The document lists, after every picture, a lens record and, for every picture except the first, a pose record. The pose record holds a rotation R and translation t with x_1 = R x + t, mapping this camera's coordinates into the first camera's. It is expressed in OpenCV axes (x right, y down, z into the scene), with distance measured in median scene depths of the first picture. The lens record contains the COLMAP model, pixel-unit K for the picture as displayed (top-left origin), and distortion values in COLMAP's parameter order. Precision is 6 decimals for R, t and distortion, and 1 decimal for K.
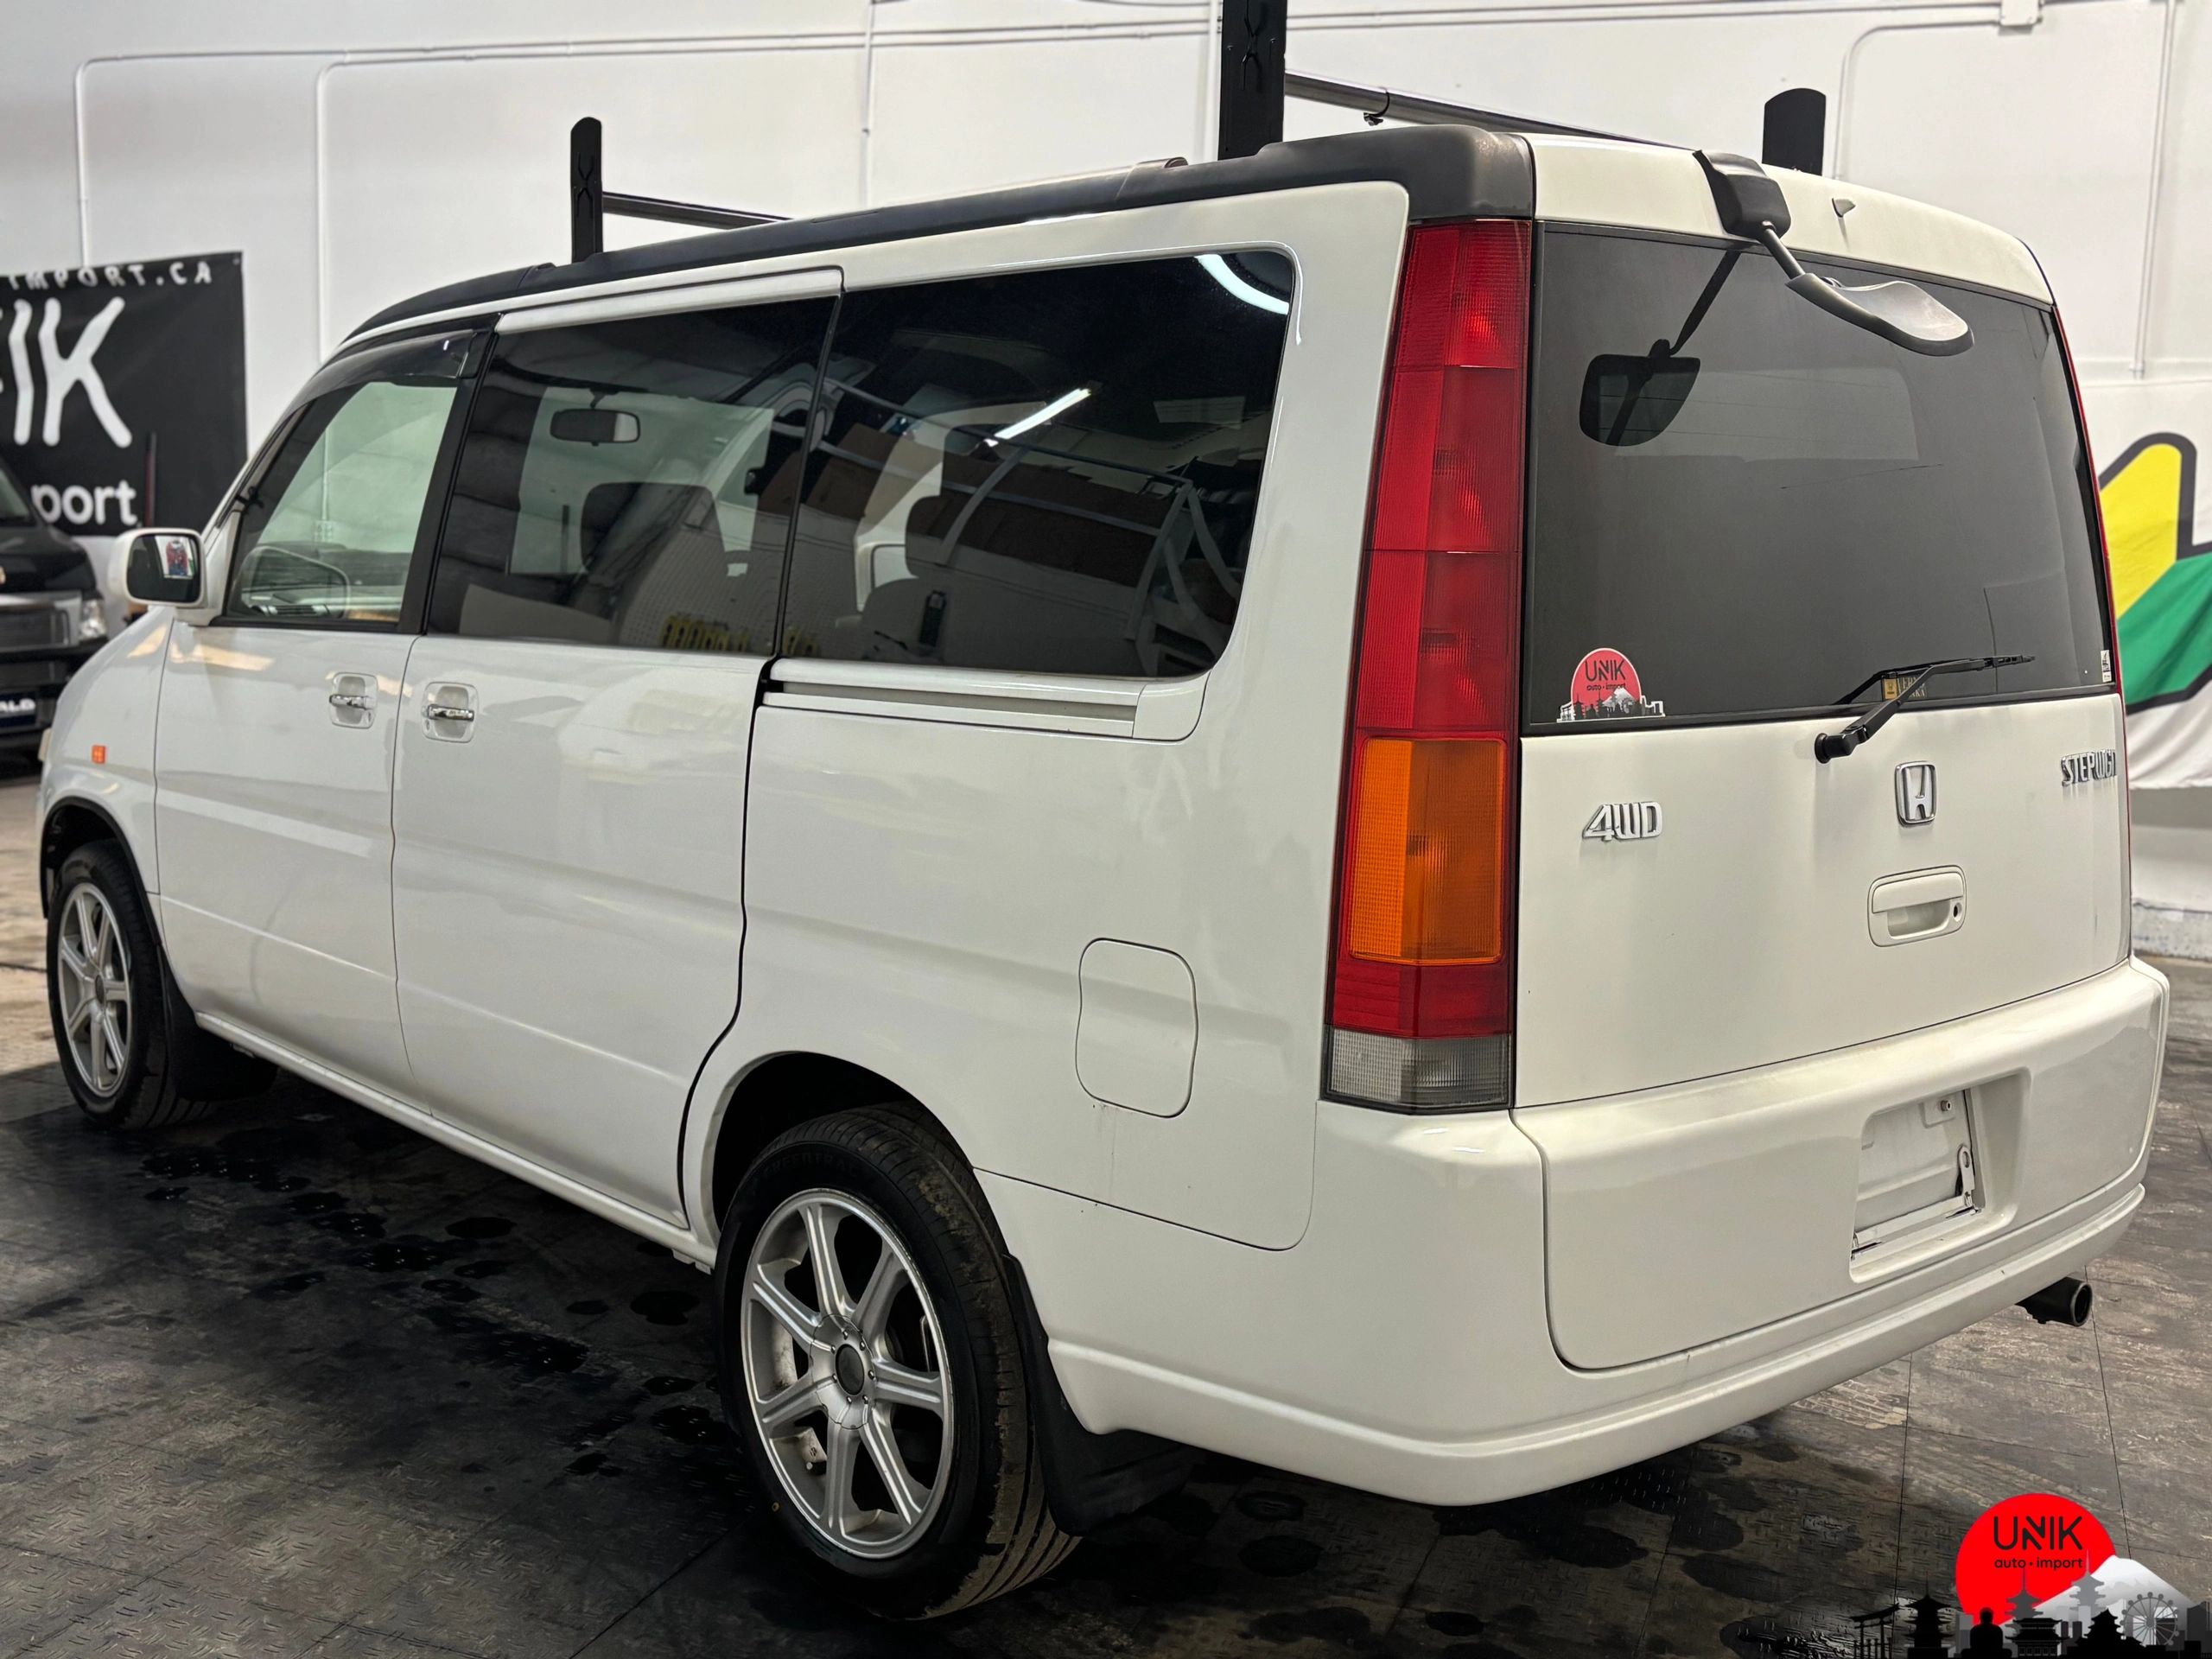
lens RADIAL K [[2296.8, 0, 1104.7], [0, 2296.8, 826.5], [0, 0, 1]] dist [0.053836, 0.013433]
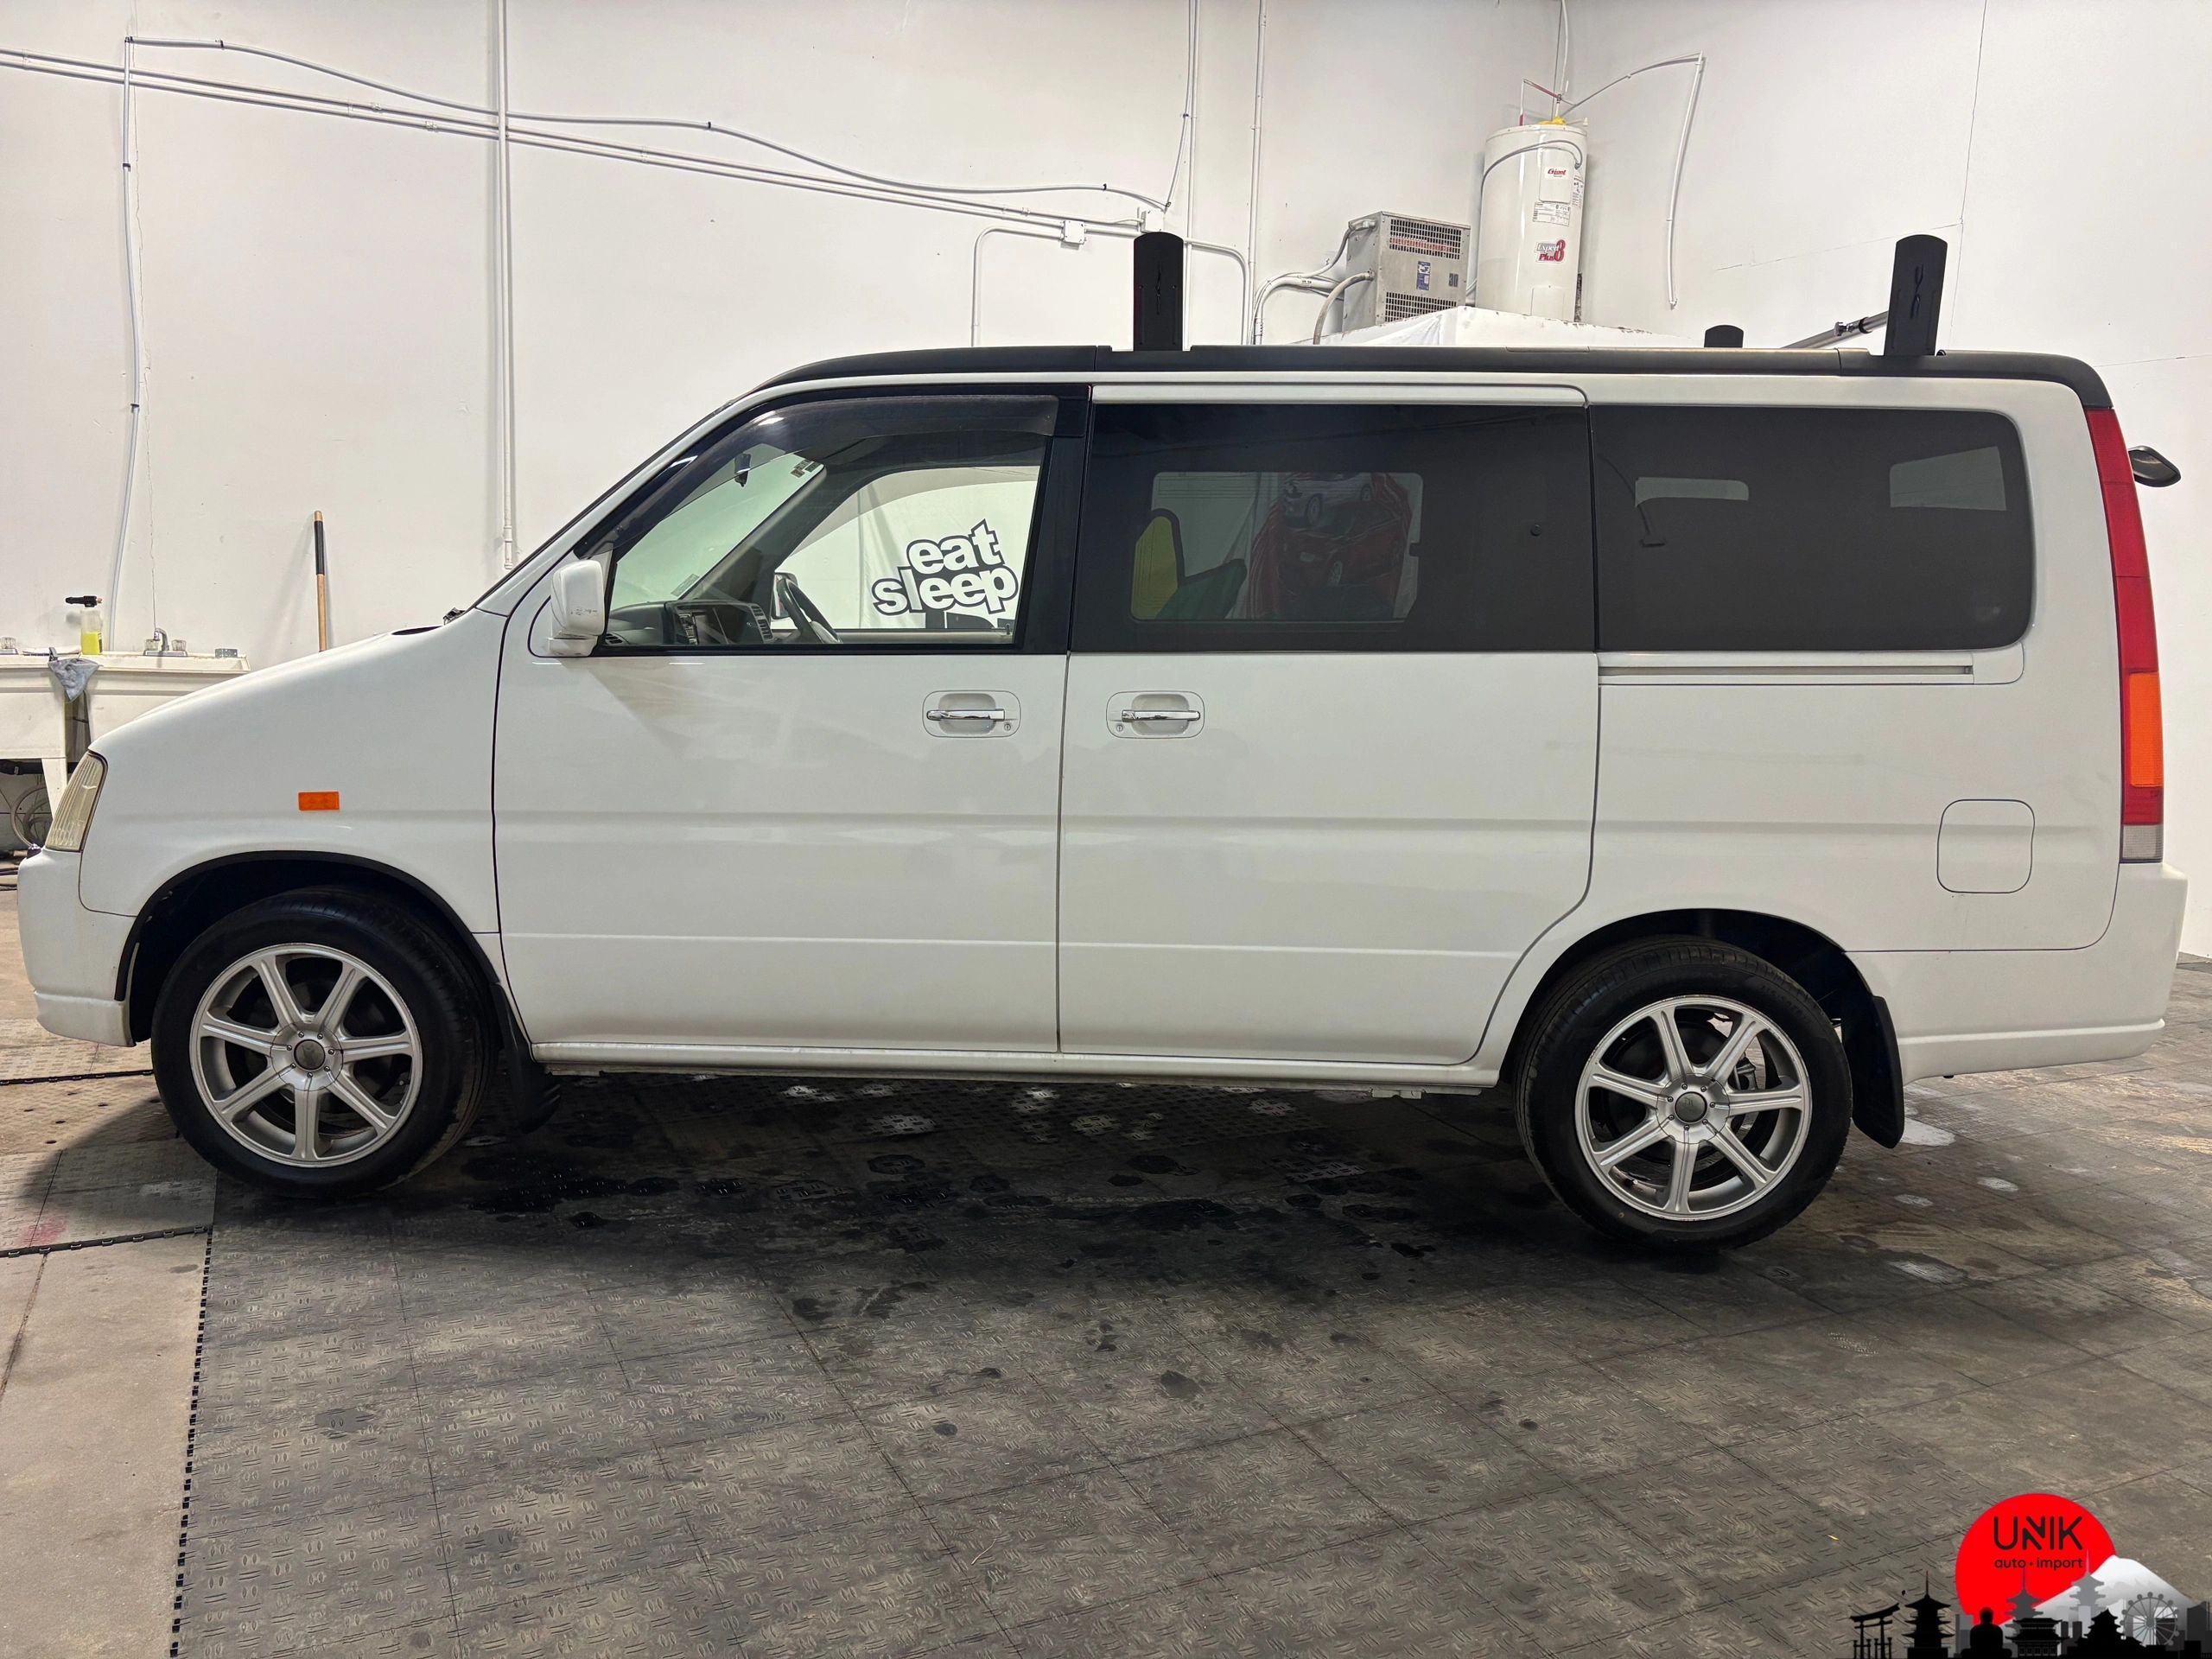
lens RADIAL K [[1668.3, 0, 1123.1], [0, 1668.3, 832.7], [0, 0, 1]] dist [0.040936, -0.034025]
pose [[0.675400, -0.116344, 0.728216, -0.955737], [0.089443, 0.993110, 0.075709, -0.056111], [-0.732007, 0.014001, 0.681153, 0.410558]]
